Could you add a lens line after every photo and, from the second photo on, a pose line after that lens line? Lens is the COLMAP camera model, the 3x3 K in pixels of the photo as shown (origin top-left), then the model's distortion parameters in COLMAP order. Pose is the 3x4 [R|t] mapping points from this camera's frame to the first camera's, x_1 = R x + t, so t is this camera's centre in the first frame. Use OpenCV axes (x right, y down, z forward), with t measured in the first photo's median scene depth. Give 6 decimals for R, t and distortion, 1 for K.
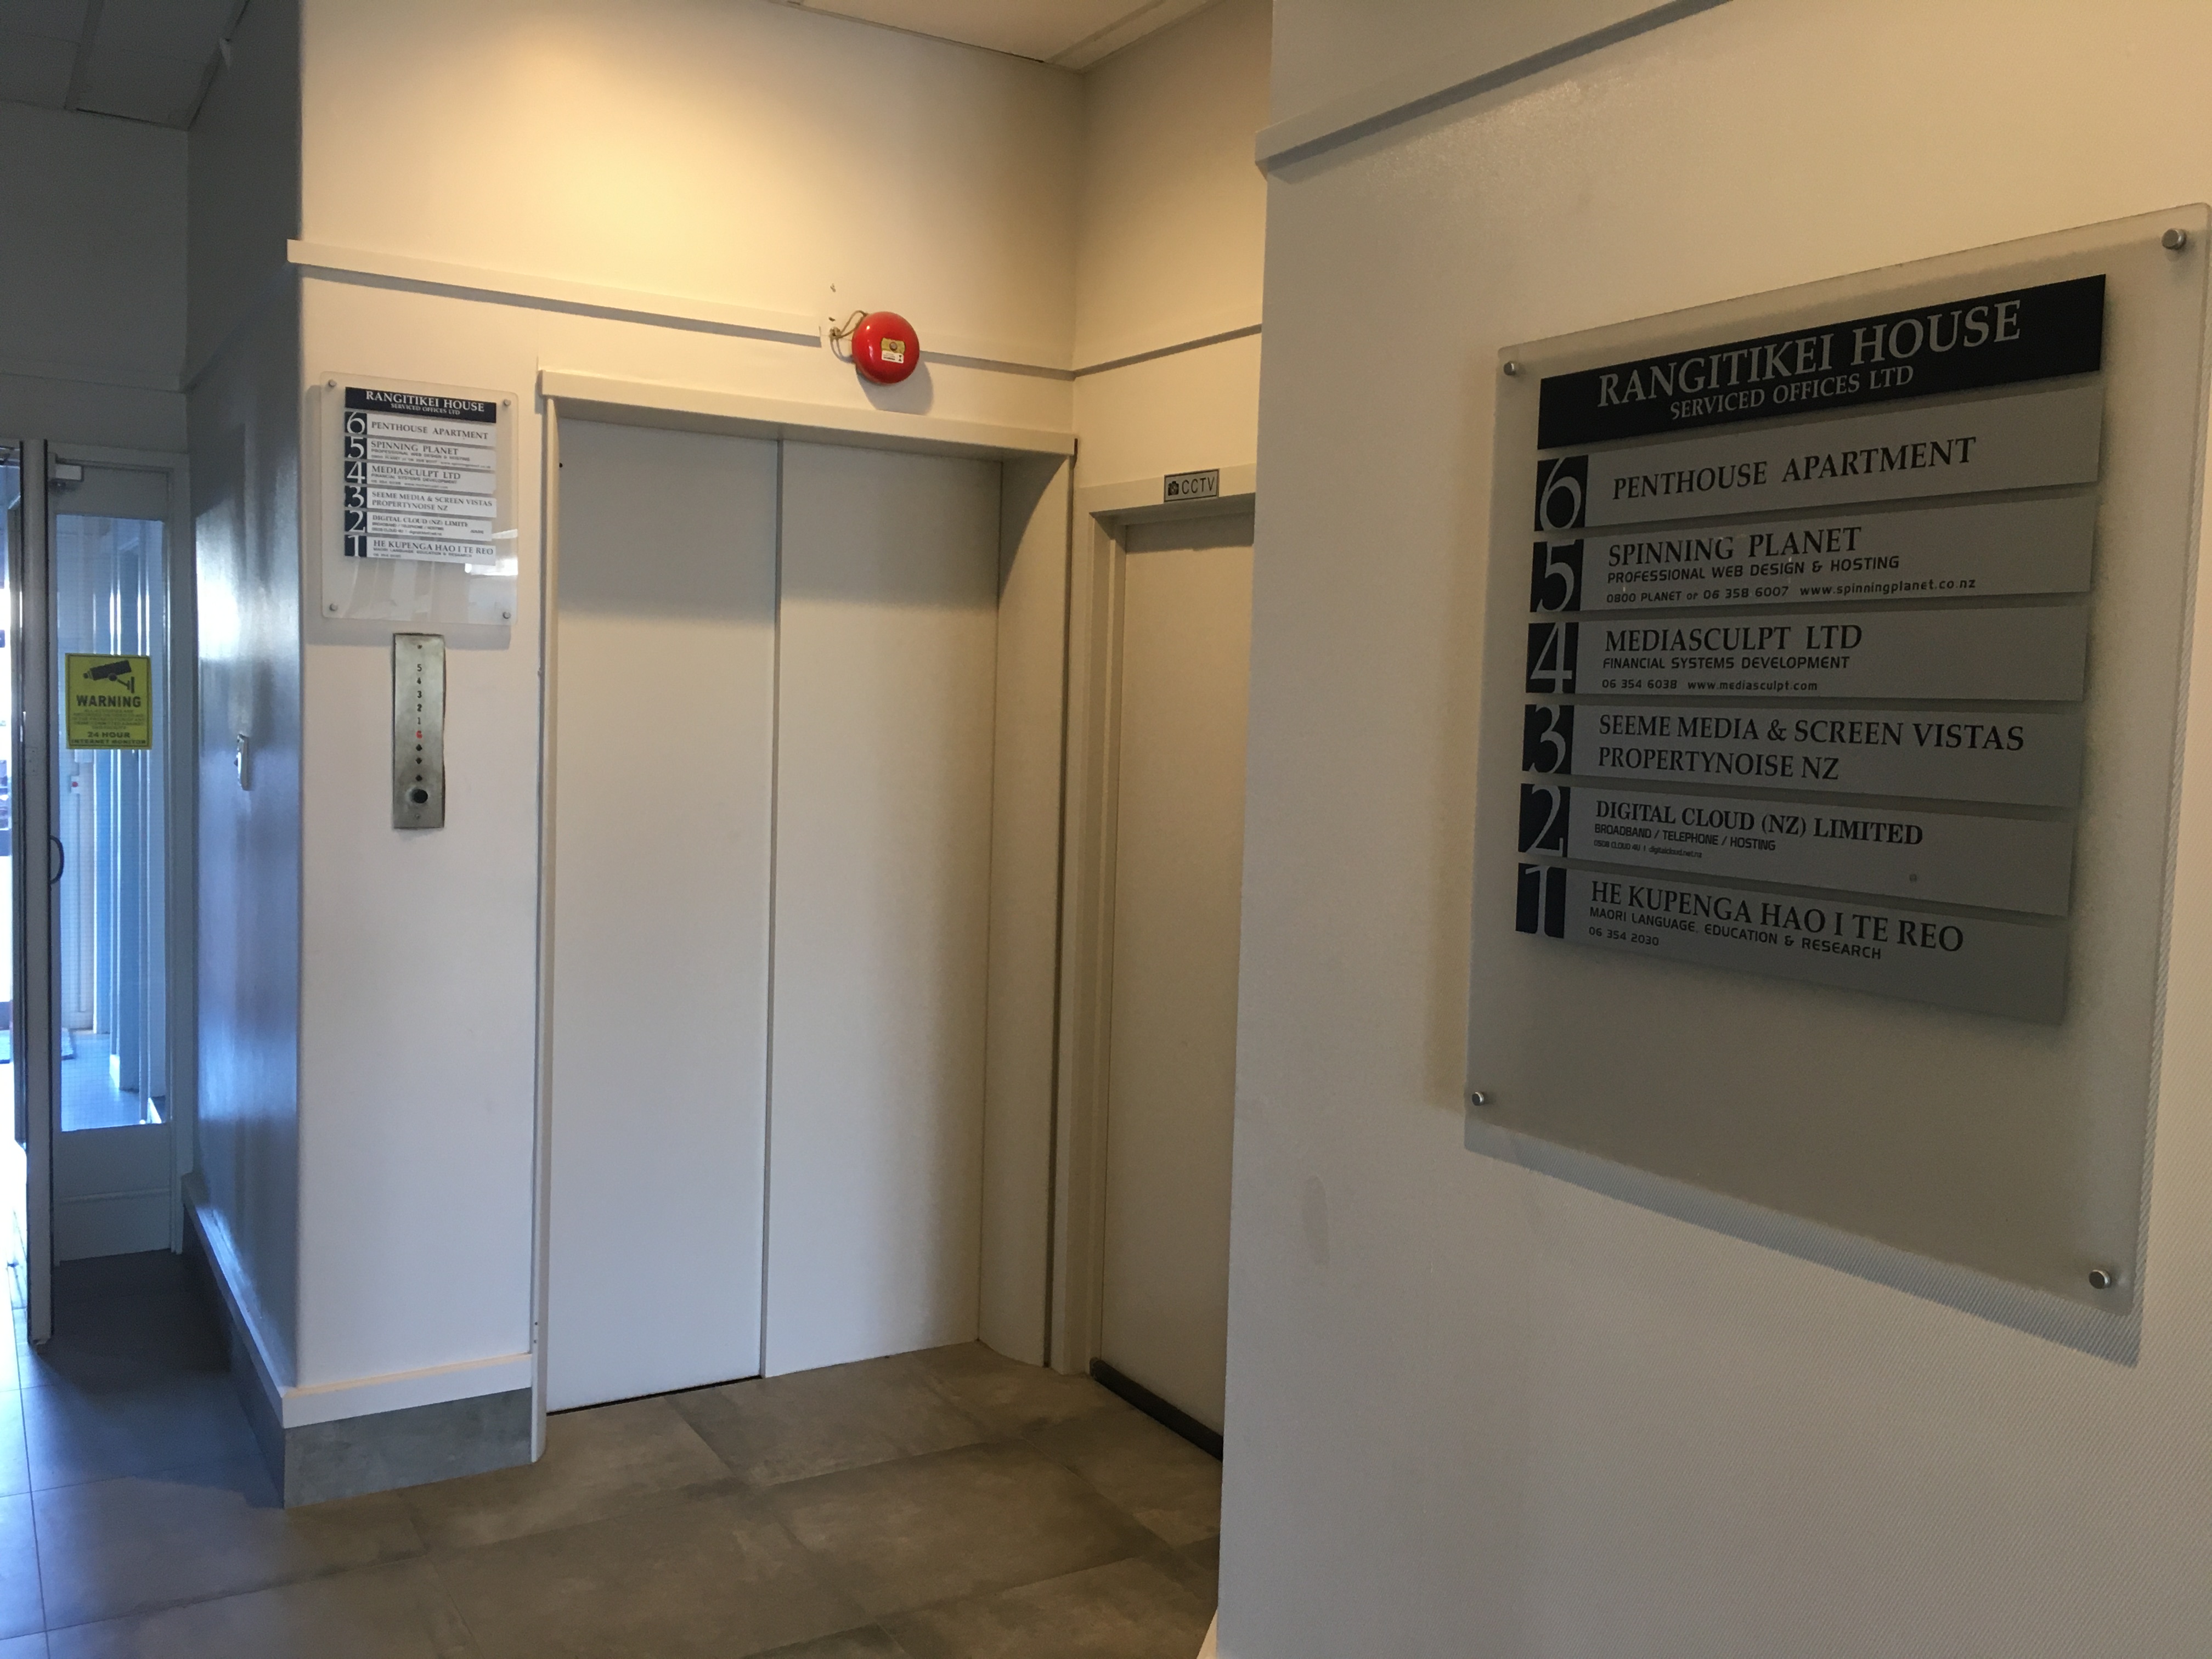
lens RADIAL K [[1892.6, 0, 1106.0], [0, 1892.6, 829.5], [0, 0, 1]] dist [0.054590, -0.008146]
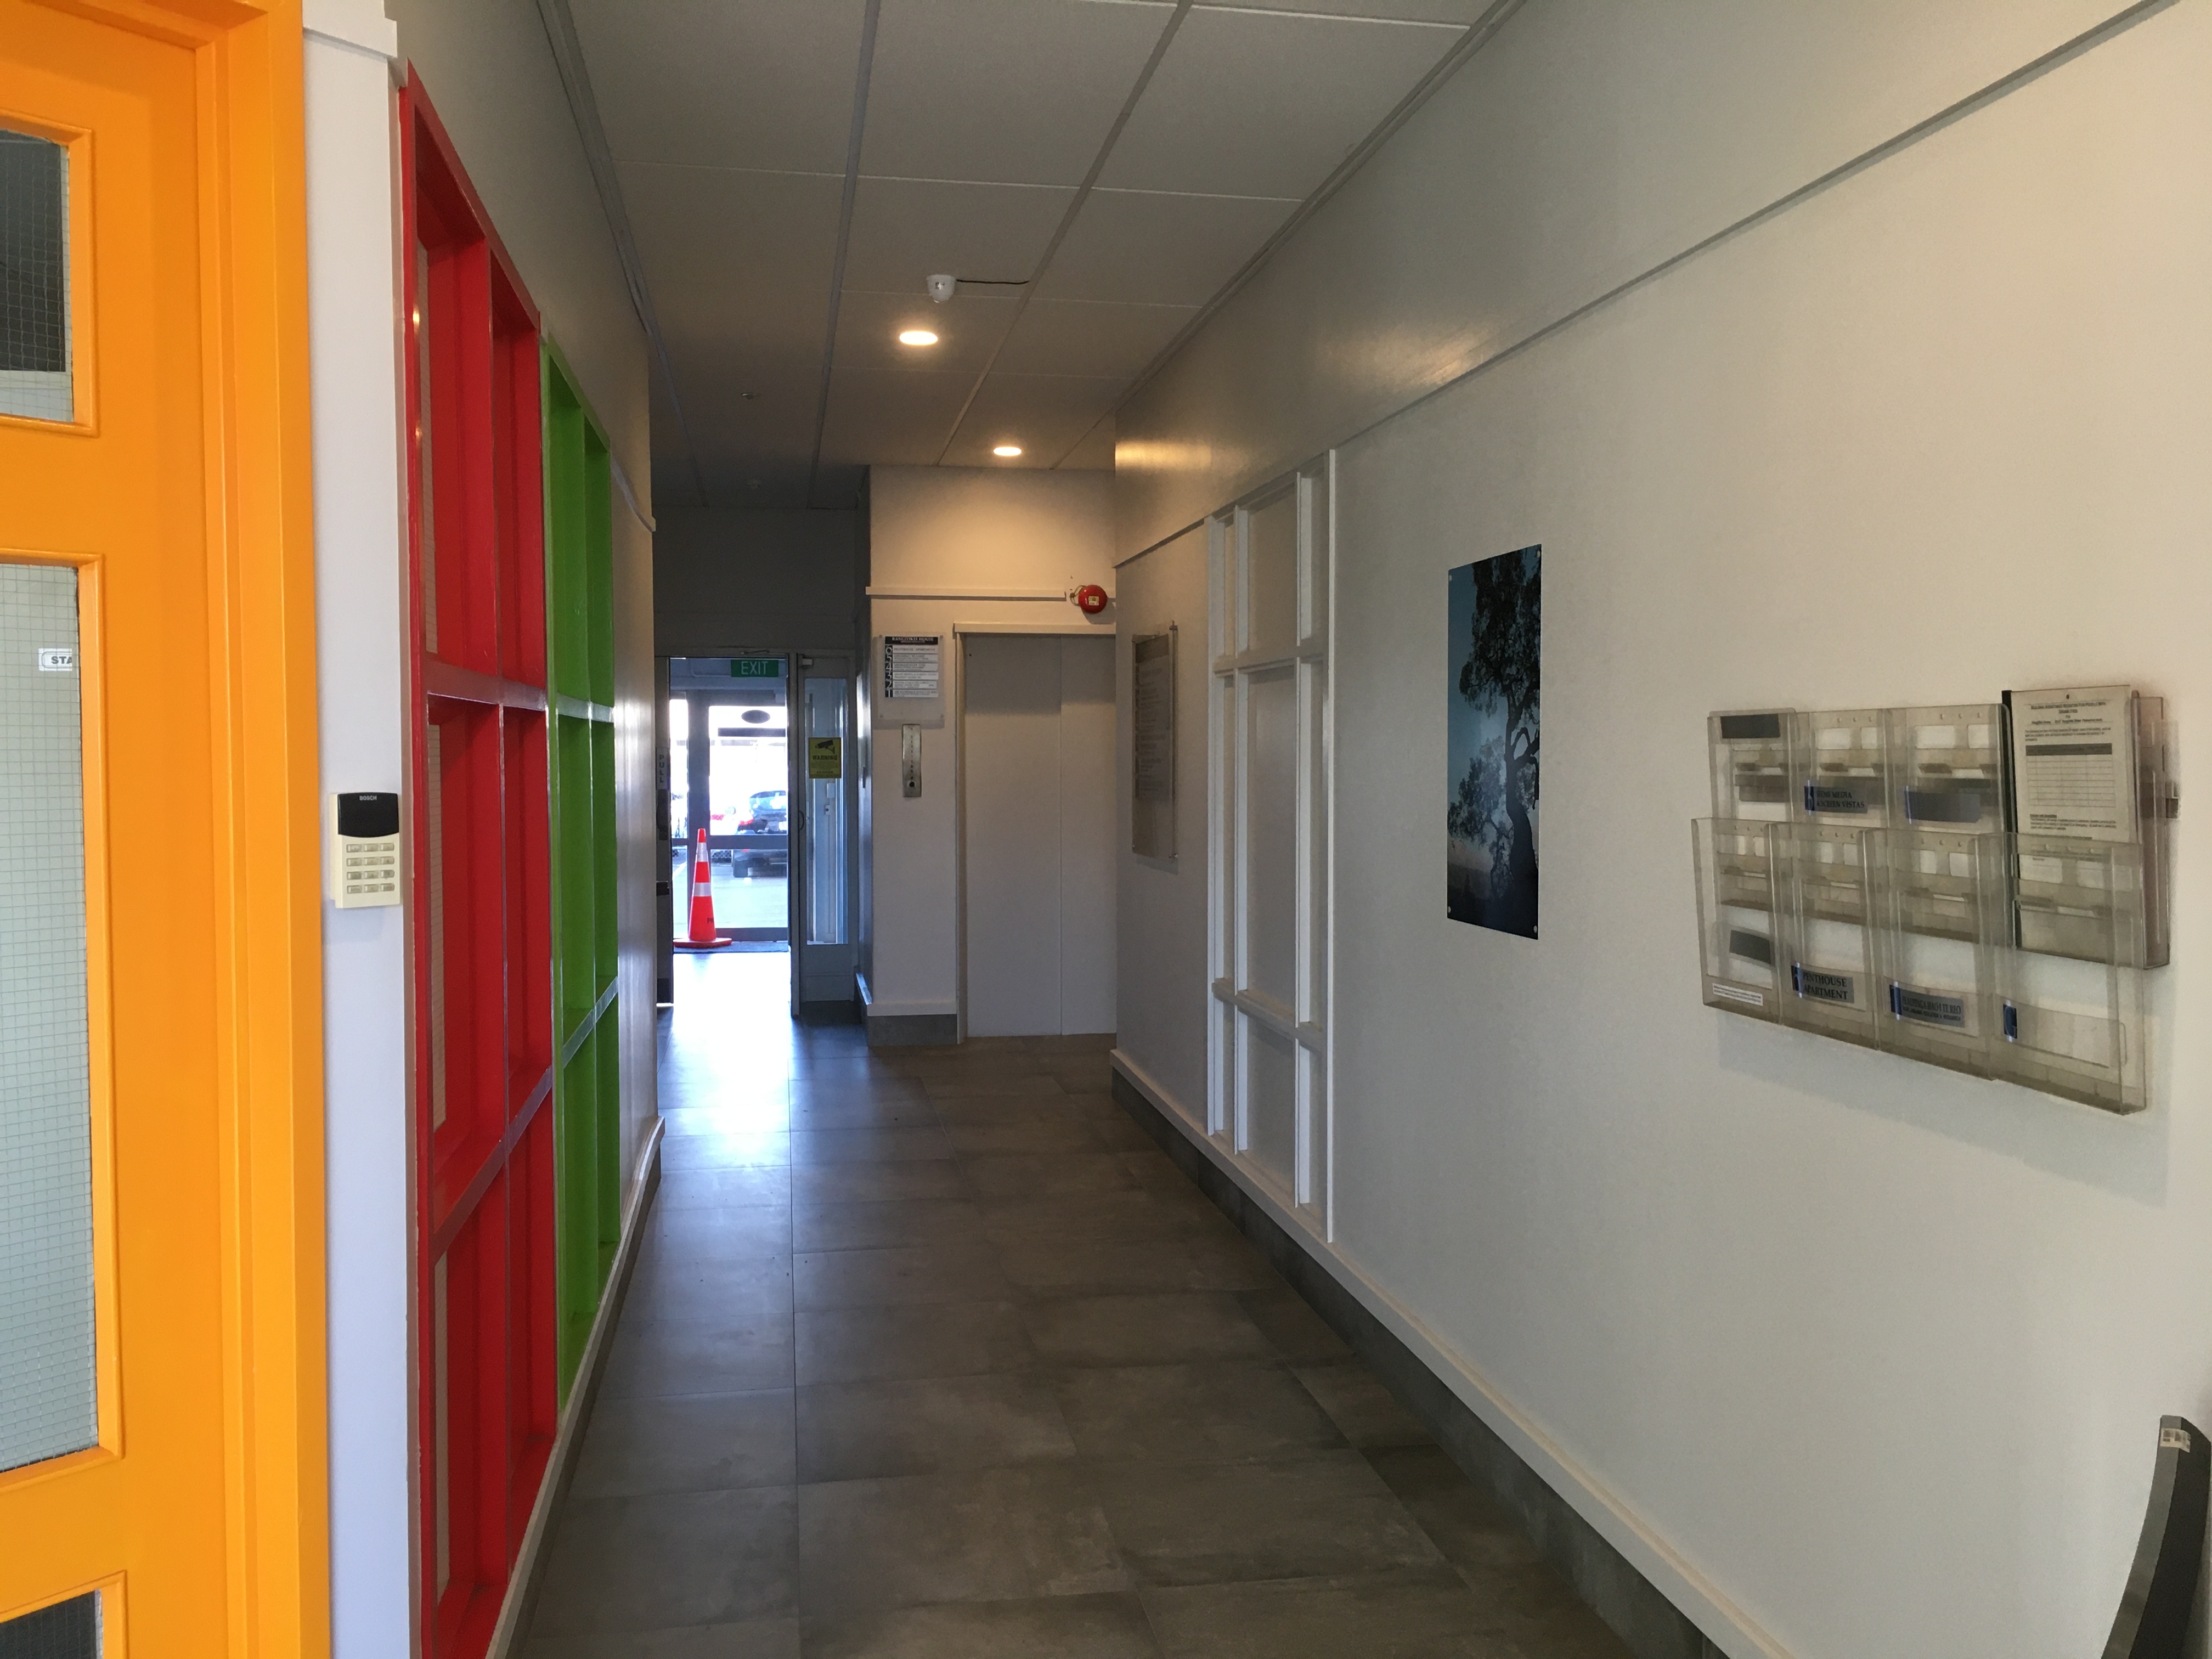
lens RADIAL K [[1892.6, 0, 1106.0], [0, 1892.6, 829.5], [0, 0, 1]] dist [0.054590, -0.008146]
pose [[0.932742, -0.016916, -0.360148, 0.828296], [0.004912, 0.999402, -0.034219, 0.134024], [0.360511, 0.030149, 0.932268, -1.342418]]
